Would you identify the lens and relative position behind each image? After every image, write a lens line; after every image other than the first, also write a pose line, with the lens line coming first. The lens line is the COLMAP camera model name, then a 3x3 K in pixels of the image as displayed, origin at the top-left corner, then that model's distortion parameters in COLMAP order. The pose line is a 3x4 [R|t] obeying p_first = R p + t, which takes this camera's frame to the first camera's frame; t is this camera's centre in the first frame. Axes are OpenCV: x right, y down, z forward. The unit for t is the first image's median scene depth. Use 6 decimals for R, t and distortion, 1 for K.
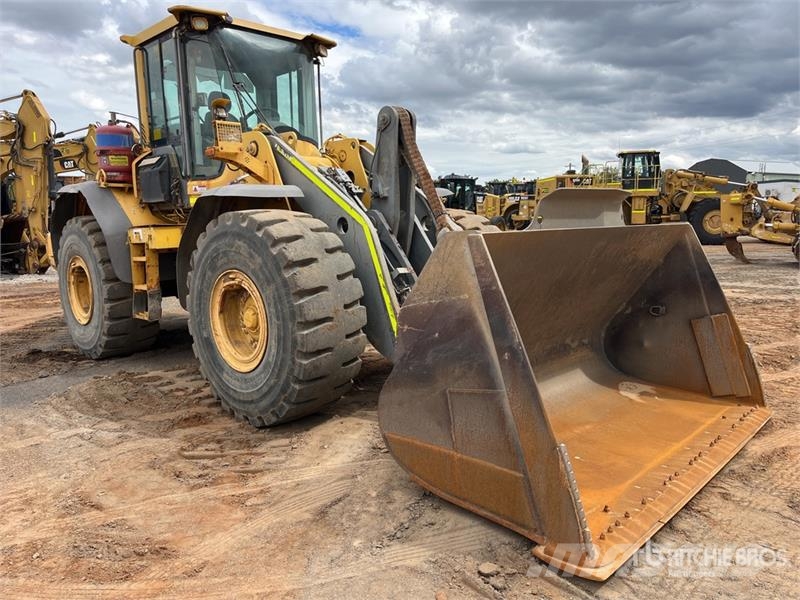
lens RADIAL K [[607.2, 0, 404.5], [0, 607.2, 301.2], [0, 0, 1]] dist [0.082603, -0.116574]
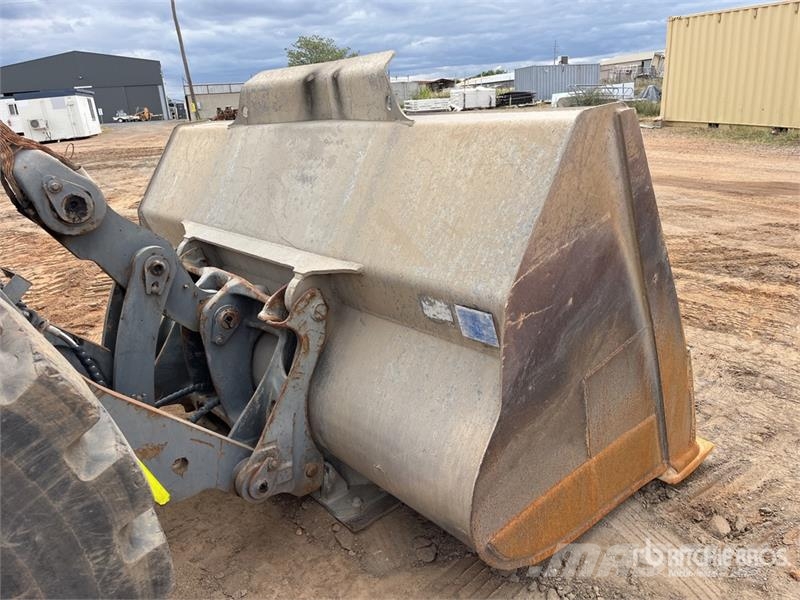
lens RADIAL K [[607.2, 0, 404.5], [0, 607.2, 301.2], [0, 0, 1]] dist [0.082603, -0.116574]
pose [[0.102438, -0.322794, 0.940909, -0.313847], [0.209998, 0.931585, 0.296732, -0.091952], [-0.972321, 0.167192, 0.163216, 0.670318]]
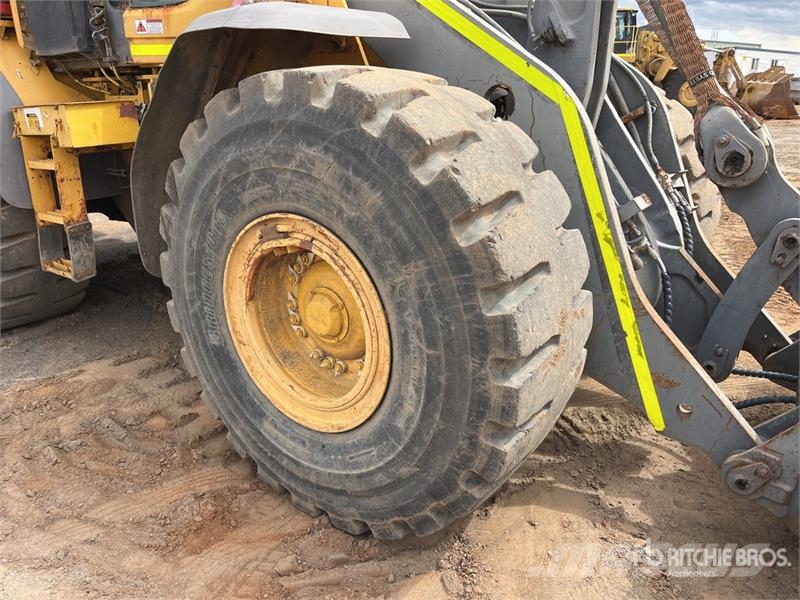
lens RADIAL K [[607.2, 0, 404.5], [0, 607.2, 301.2], [0, 0, 1]] dist [0.082603, -0.116574]
pose [[0.992161, -0.038623, 0.118851, -0.229066], [0.014271, 0.979837, 0.199289, -0.068357], [-0.124152, -0.196031, 0.972707, 0.509735]]
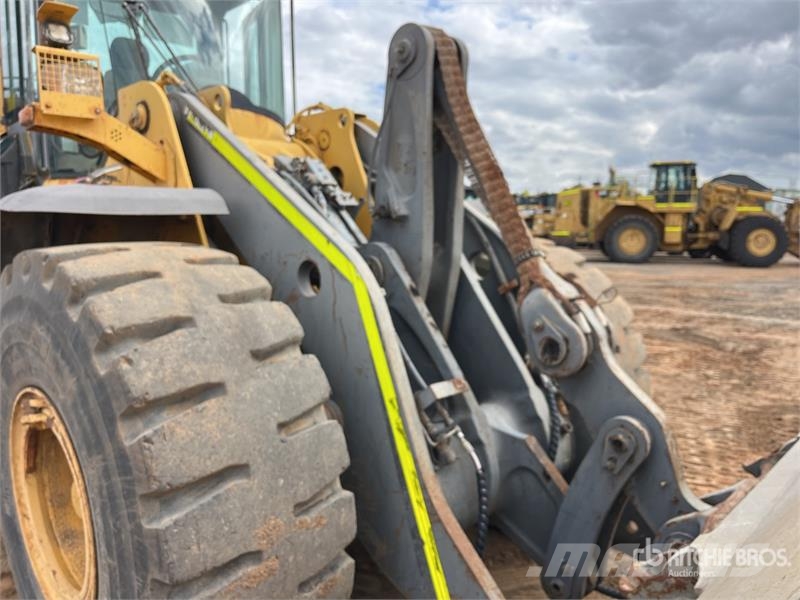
lens RADIAL K [[611.4, 0, 391.7], [0, 611.4, 304.0], [0, 0, 1]] dist [0.040151, -0.055607]
pose [[0.999600, 0.015703, -0.023540, -0.028222], [-0.016030, 0.999777, -0.013778, -0.097176], [0.023319, 0.014149, 0.999628, 0.532677]]
